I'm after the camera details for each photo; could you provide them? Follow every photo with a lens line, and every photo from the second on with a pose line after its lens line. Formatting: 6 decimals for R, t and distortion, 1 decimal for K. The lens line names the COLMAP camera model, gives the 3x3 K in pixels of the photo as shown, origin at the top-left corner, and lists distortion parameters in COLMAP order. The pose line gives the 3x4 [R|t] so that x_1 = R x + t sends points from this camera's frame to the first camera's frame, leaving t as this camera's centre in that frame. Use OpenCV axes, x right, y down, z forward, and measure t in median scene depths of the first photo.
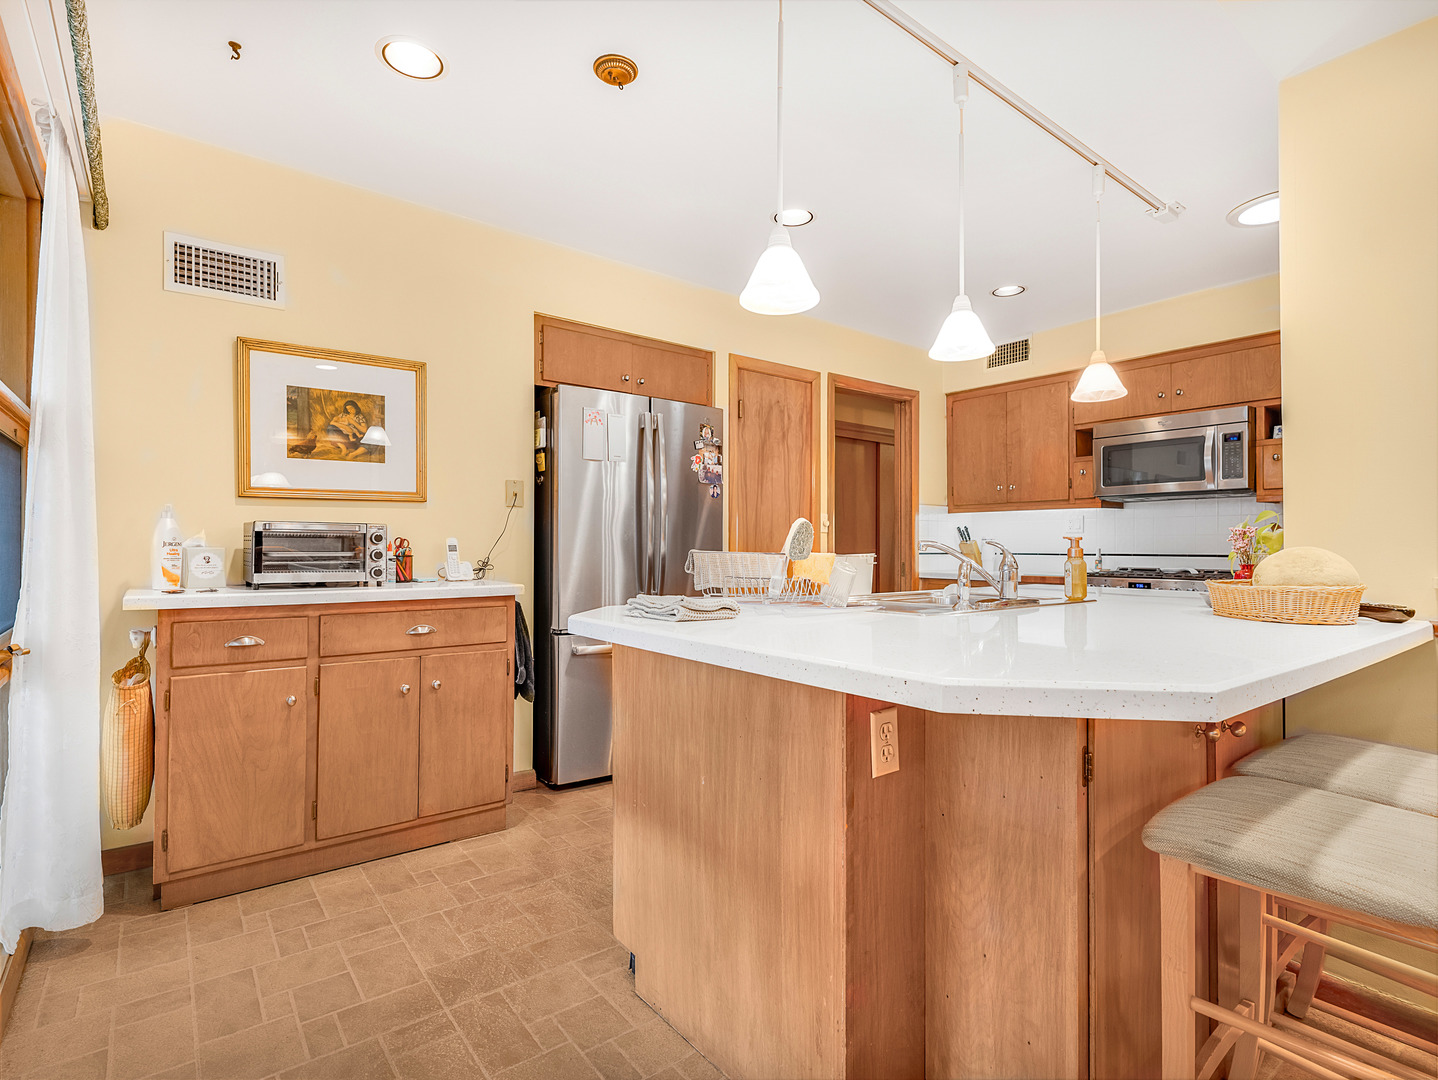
lens RADIAL K [[732.4, 0, 719.0], [0, 732.4, 540.0], [0, 0, 1]] dist [-0.001274, -0.000342]
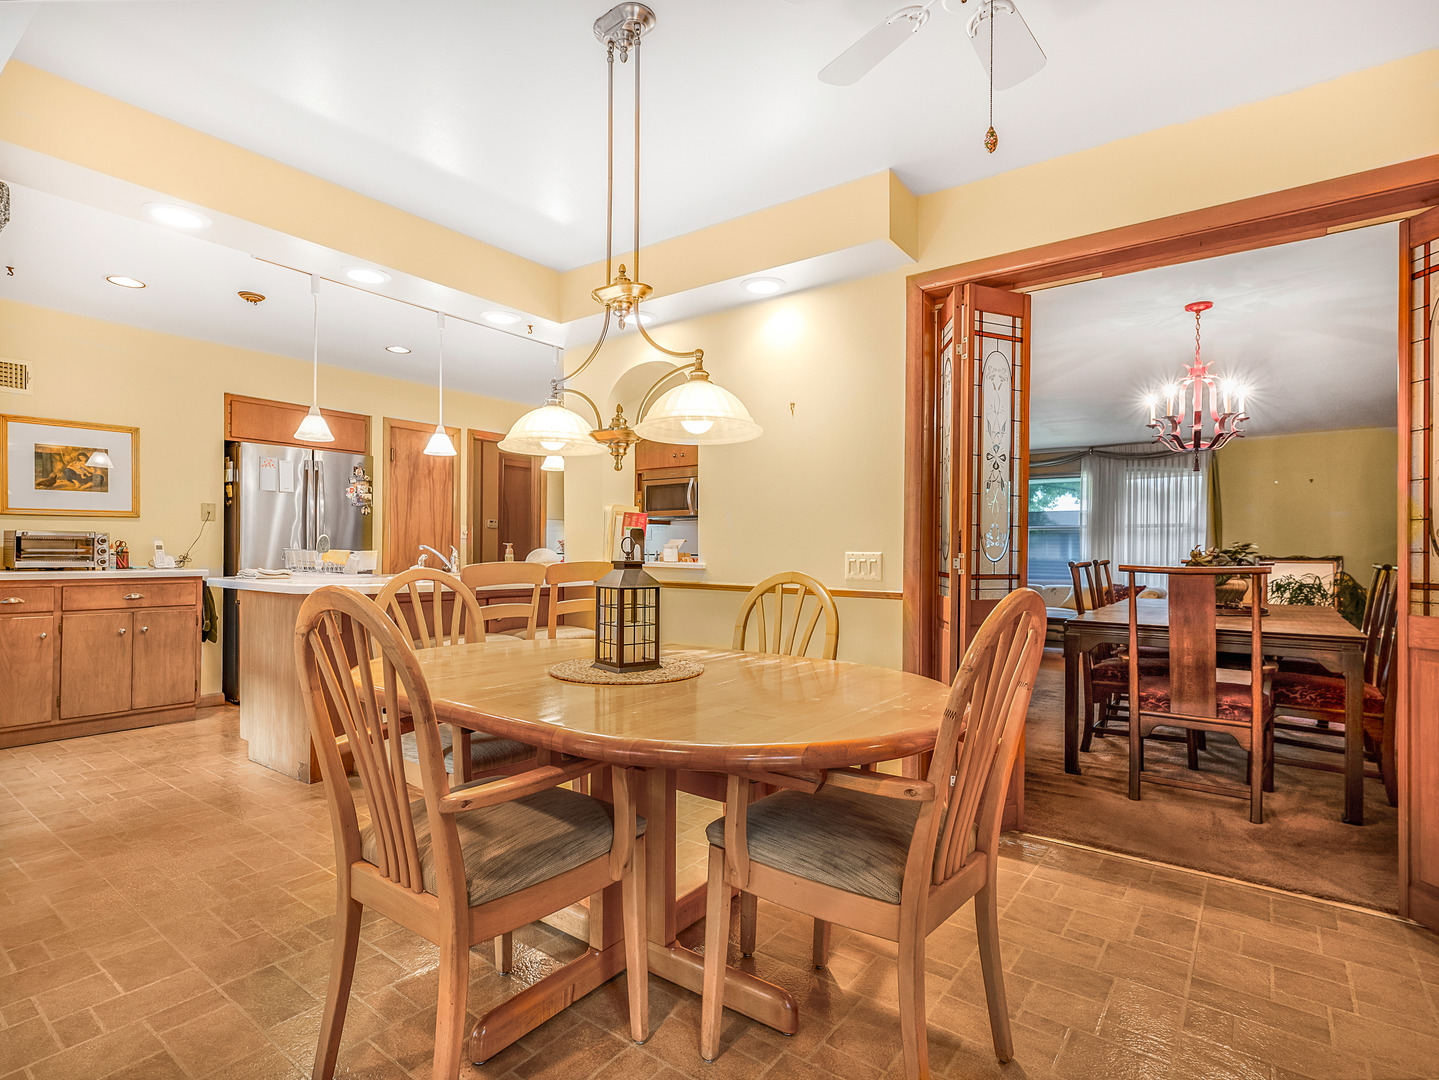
lens RADIAL K [[732.6, 0, 715.3], [0, 732.6, 551.2], [0, 0, 1]] dist [-0.000907, -0.000122]
pose [[0.965294, 0.006089, 0.261094, 0.407275], [-0.009151, 0.999903, 0.010514, -0.008384], [-0.261005, -0.012538, 0.965256, -0.890800]]
